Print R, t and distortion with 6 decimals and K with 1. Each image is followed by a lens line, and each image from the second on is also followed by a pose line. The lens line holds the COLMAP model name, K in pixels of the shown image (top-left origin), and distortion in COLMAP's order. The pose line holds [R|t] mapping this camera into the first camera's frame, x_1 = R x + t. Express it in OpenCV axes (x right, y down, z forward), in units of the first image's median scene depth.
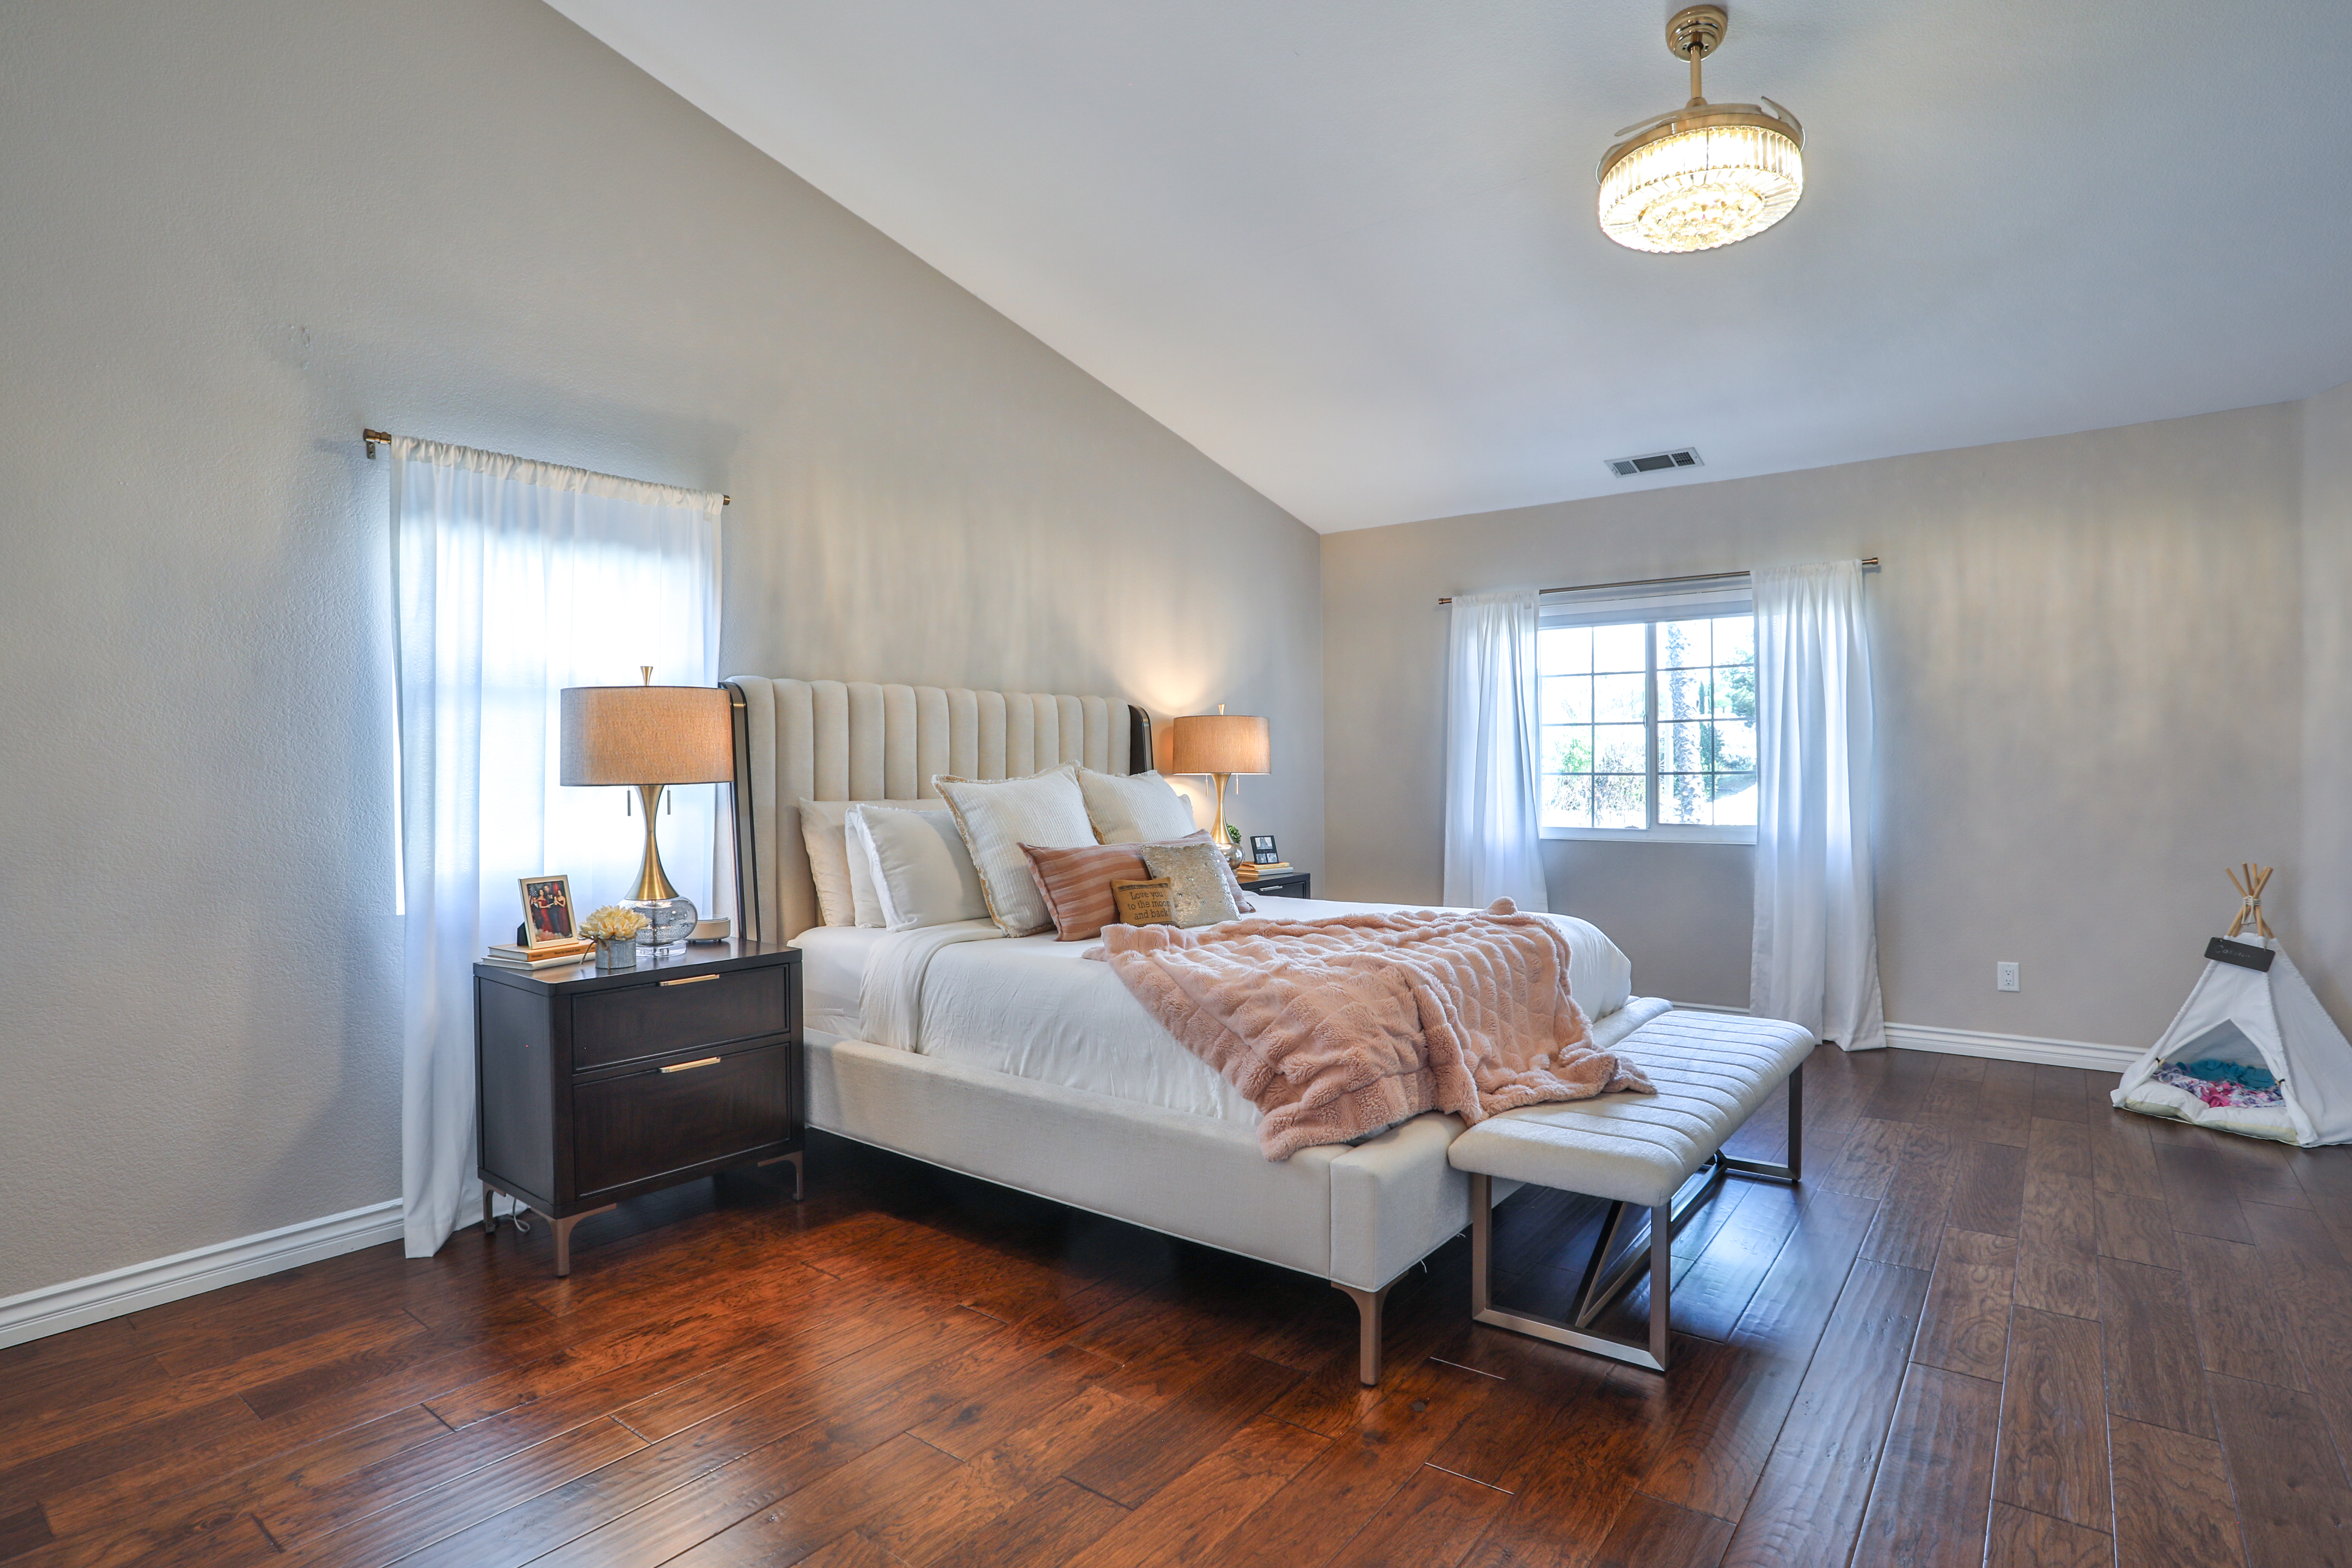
lens RADIAL K [[1259.3, 0, 1176.0], [0, 1259.3, 784.0], [0, 0, 1]] dist [0.065253, 0.000473]
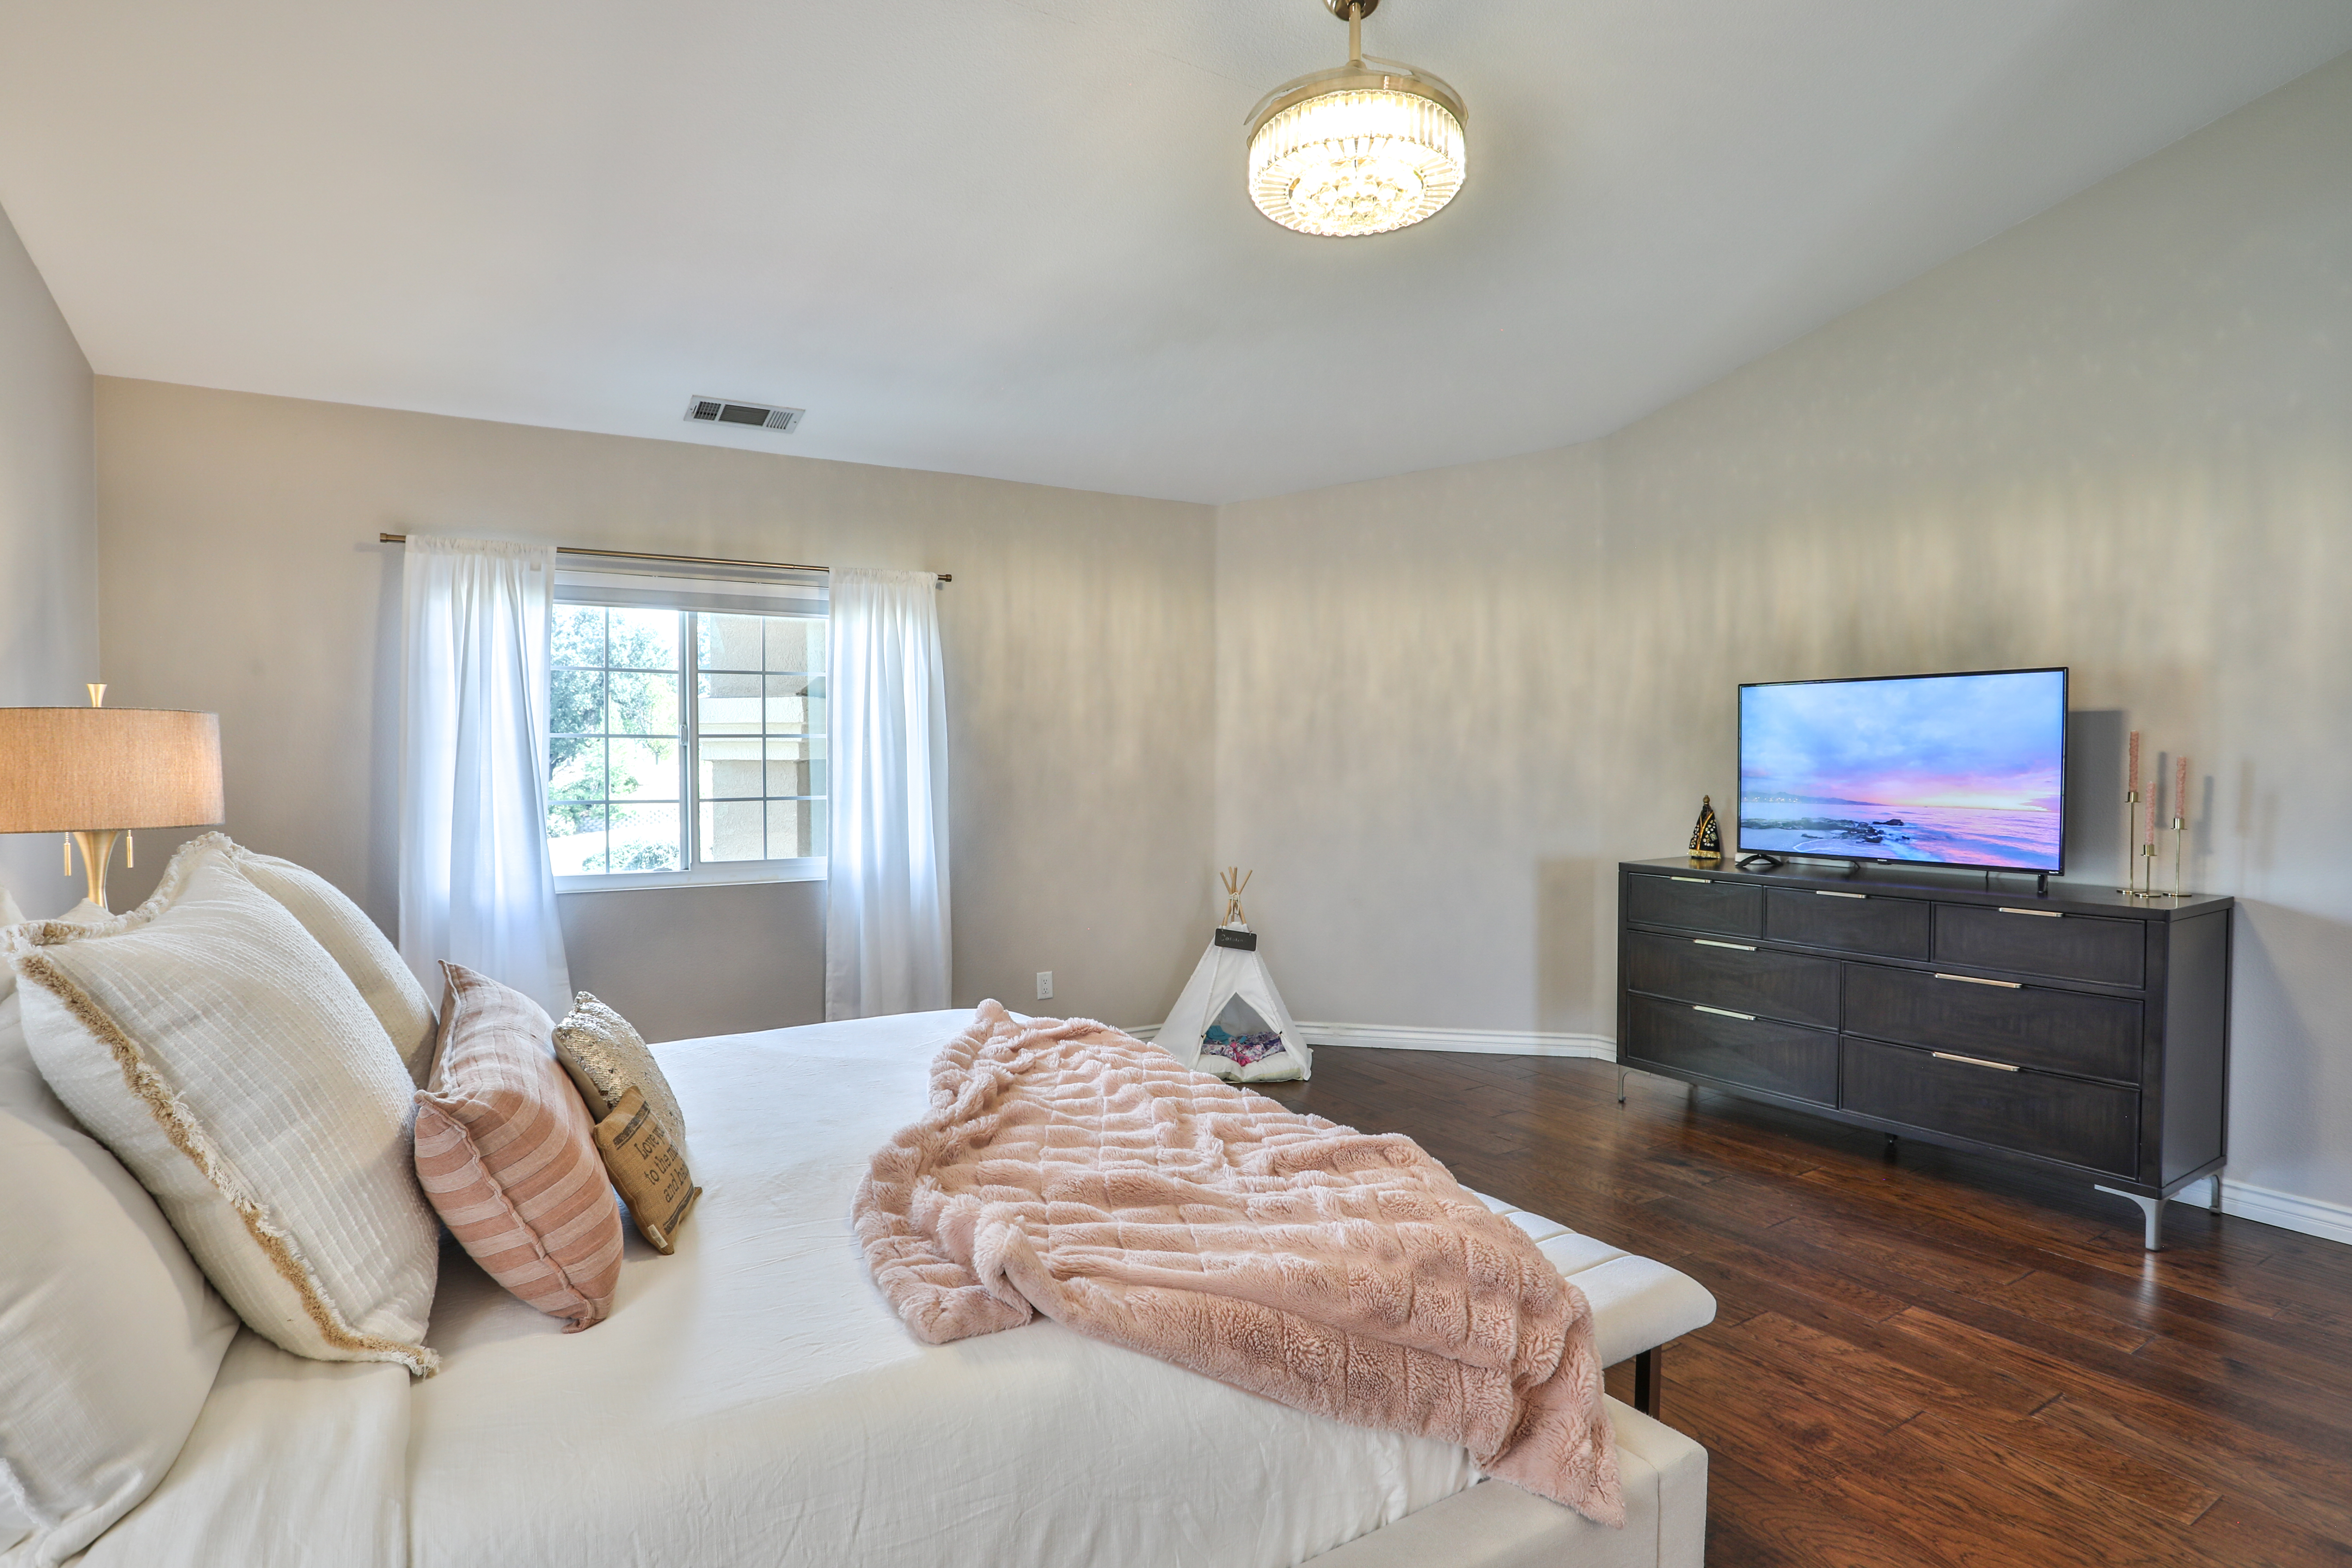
lens RADIAL K [[1282.4, 0, 1176.0], [0, 1282.4, 784.0], [0, 0, 1]] dist [0.000041, -0.001104]
pose [[0.397602, -0.023227, 0.917264, -0.263883], [0.006642, 0.999726, 0.022436, -0.037568], [-0.917534, -0.002828, 0.397647, 0.438852]]
